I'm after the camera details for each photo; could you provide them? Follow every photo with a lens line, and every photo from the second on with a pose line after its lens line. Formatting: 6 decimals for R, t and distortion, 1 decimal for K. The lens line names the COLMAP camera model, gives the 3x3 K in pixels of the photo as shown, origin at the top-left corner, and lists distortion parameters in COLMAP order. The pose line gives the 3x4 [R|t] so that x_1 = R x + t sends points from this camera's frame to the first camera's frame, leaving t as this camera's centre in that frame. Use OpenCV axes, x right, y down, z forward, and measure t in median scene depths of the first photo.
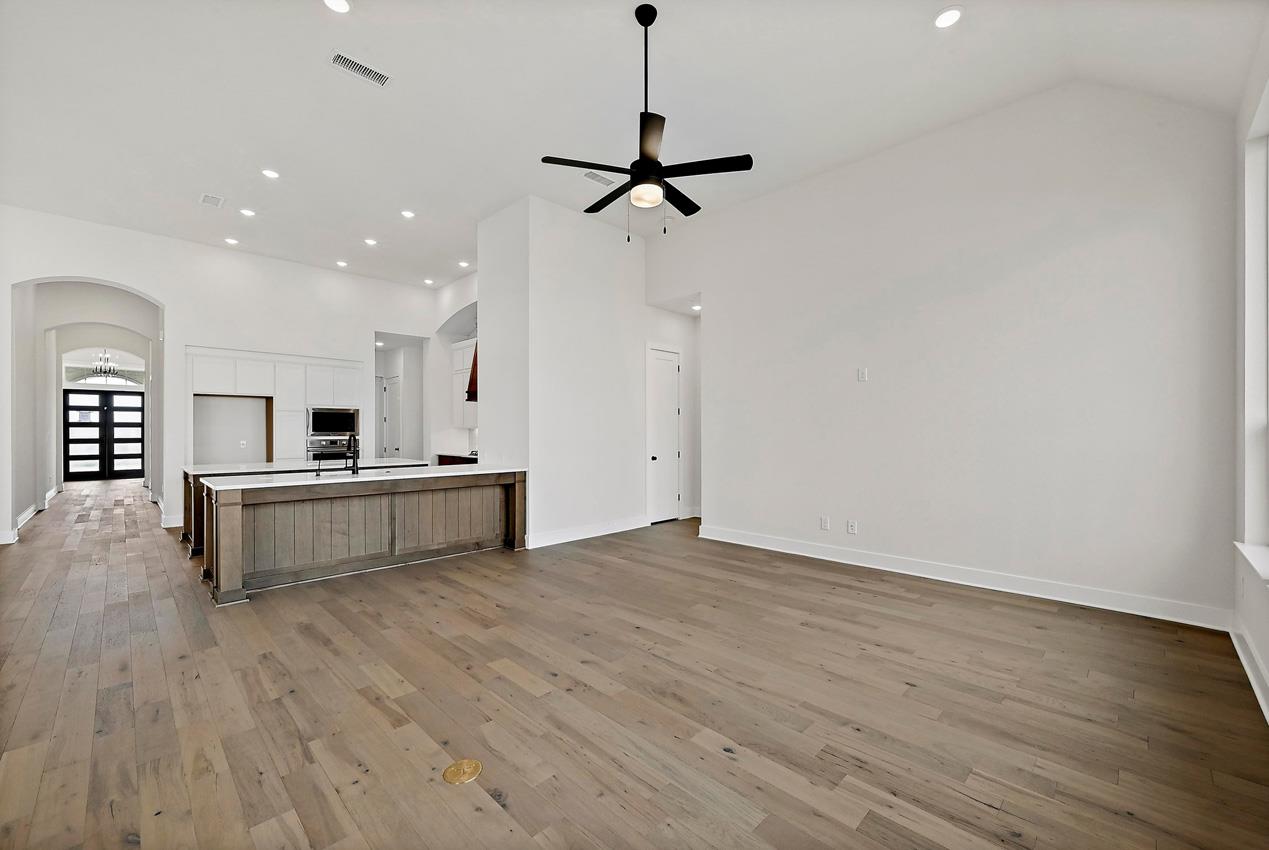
lens RADIAL K [[513.0, 0, 637.6], [0, 513.0, 429.3], [0, 0, 1]] dist [0.000306, -0.000014]
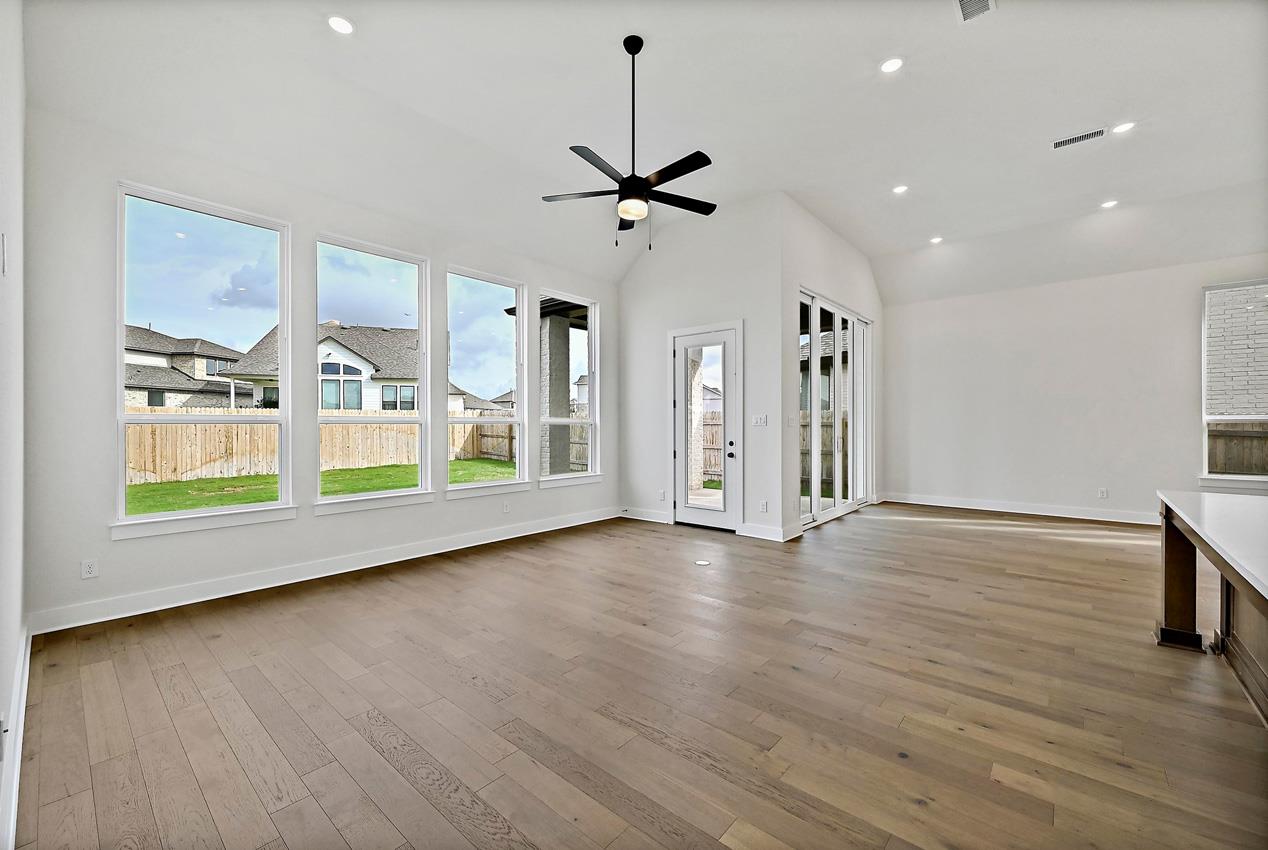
lens RADIAL K [[508.7, 0, 636.5], [0, 508.7, 426.3], [0, 0, 1]] dist [-0.002070, -0.000110]
pose [[-0.997713, 0.004591, -0.067433, 0.054005], [0.004780, 0.999985, -0.002647, 0.006032], [0.067420, -0.002964, -0.997720, 1.354602]]
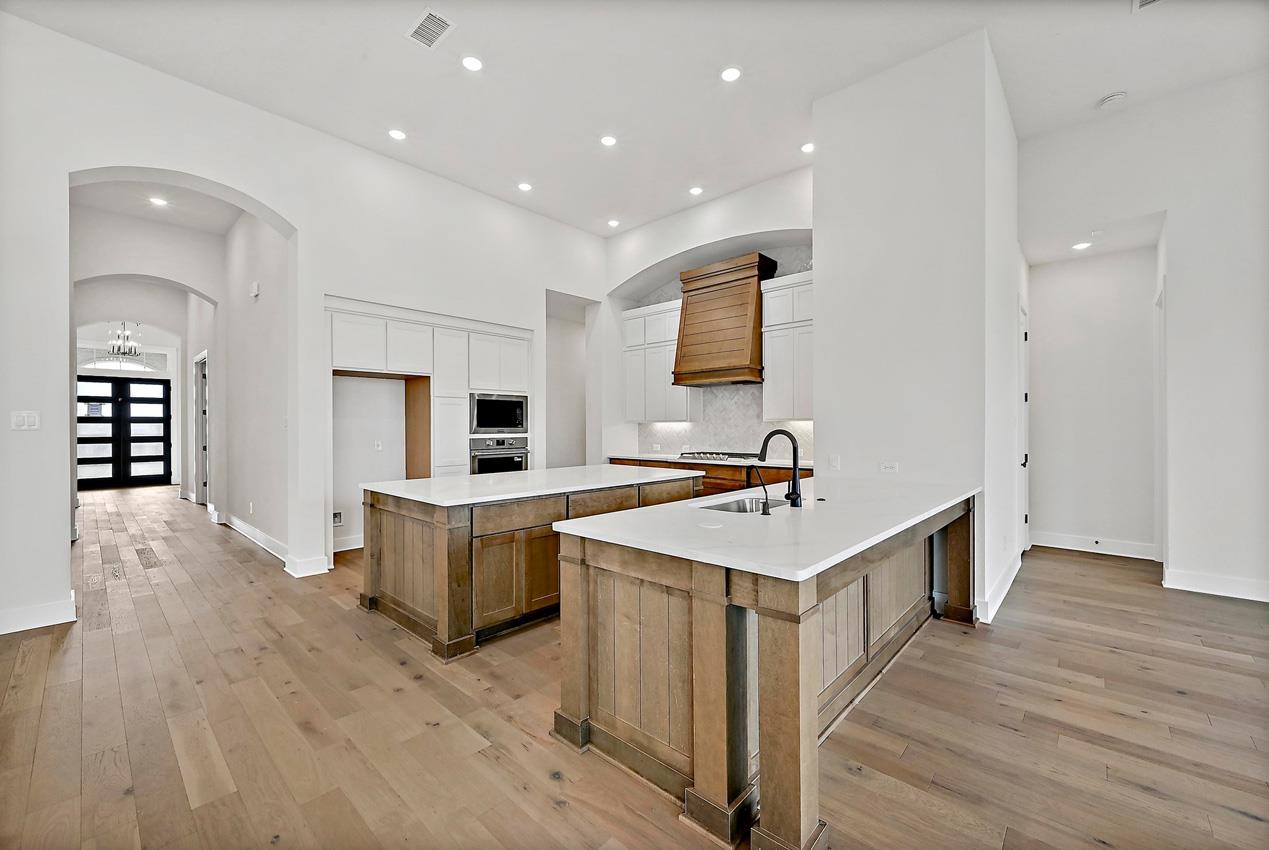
lens RADIAL K [[506.8, 0, 637.4], [0, 506.8, 425.4], [0, 0, 1]] dist [0.000062, 0.000155]
pose [[0.999197, -0.003691, 0.039907, -0.734409], [0.003582, 0.999990, 0.002805, 0.001570], [-0.039917, -0.002659, 0.999199, 0.491155]]
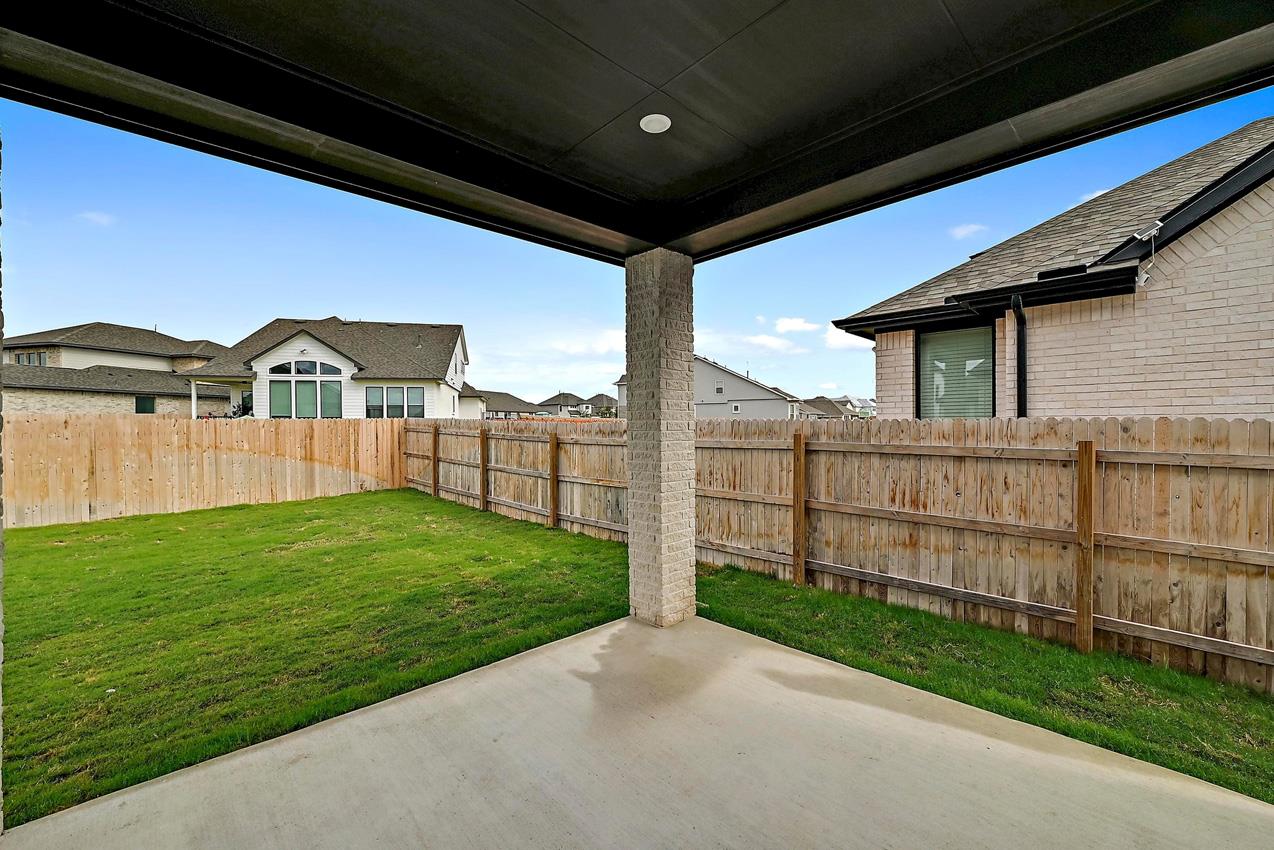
lens RADIAL K [[510.5, 0, 642.5], [0, 510.5, 425.2], [0, 0, 1]] dist [-0.001097, -0.000096]
pose [[-0.999300, 0.010047, 0.036042, -0.337719], [0.009701, 0.999905, -0.009759, -0.053102], [-0.036137, -0.009402, -0.999303, 0.015024]]
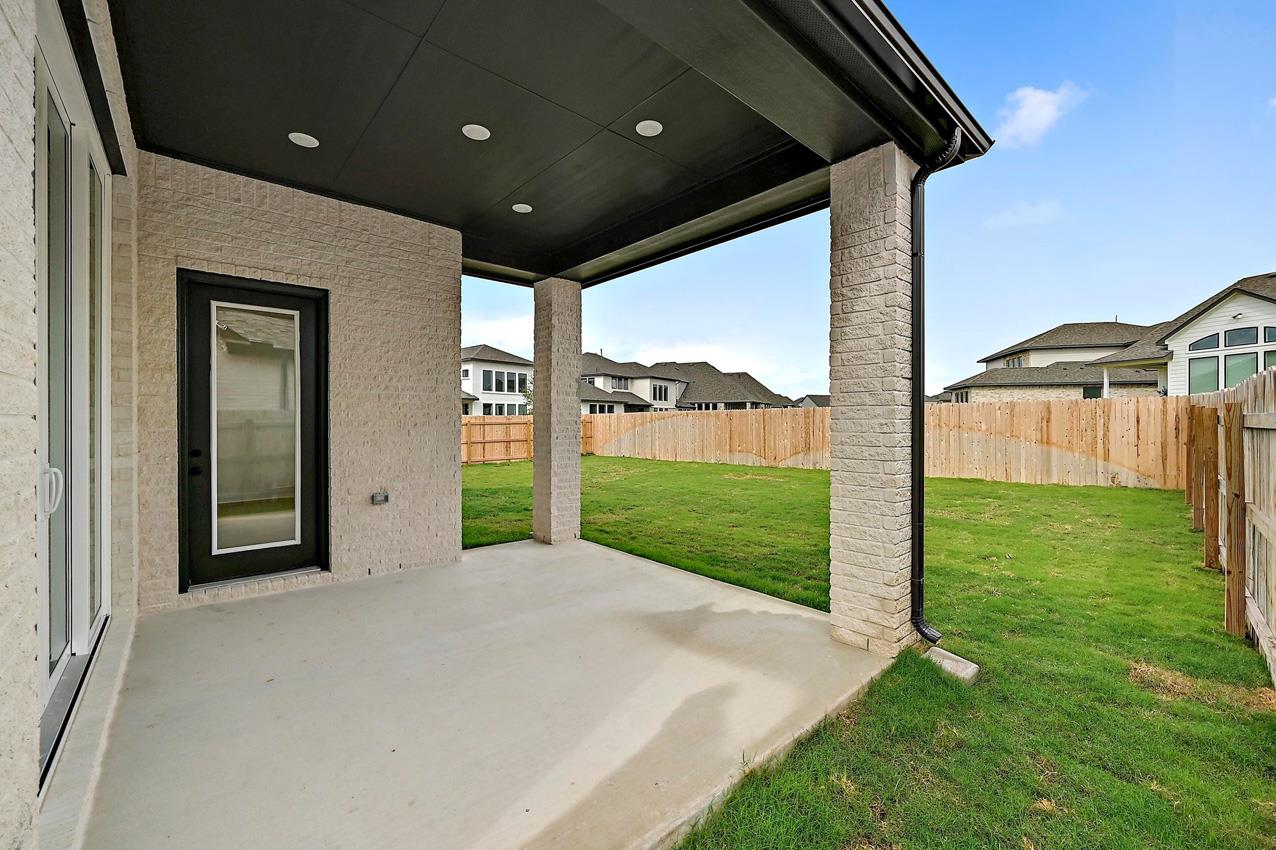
lens RADIAL K [[511.3, 0, 643.5], [0, 511.3, 425.2], [0, 0, 1]] dist [-0.001097, -0.000096]
pose [[0.055629, -0.003672, 0.998445, -1.040310], [-0.006871, 0.999968, 0.004060, -0.008102], [-0.998428, -0.007086, 0.055602, -0.630897]]
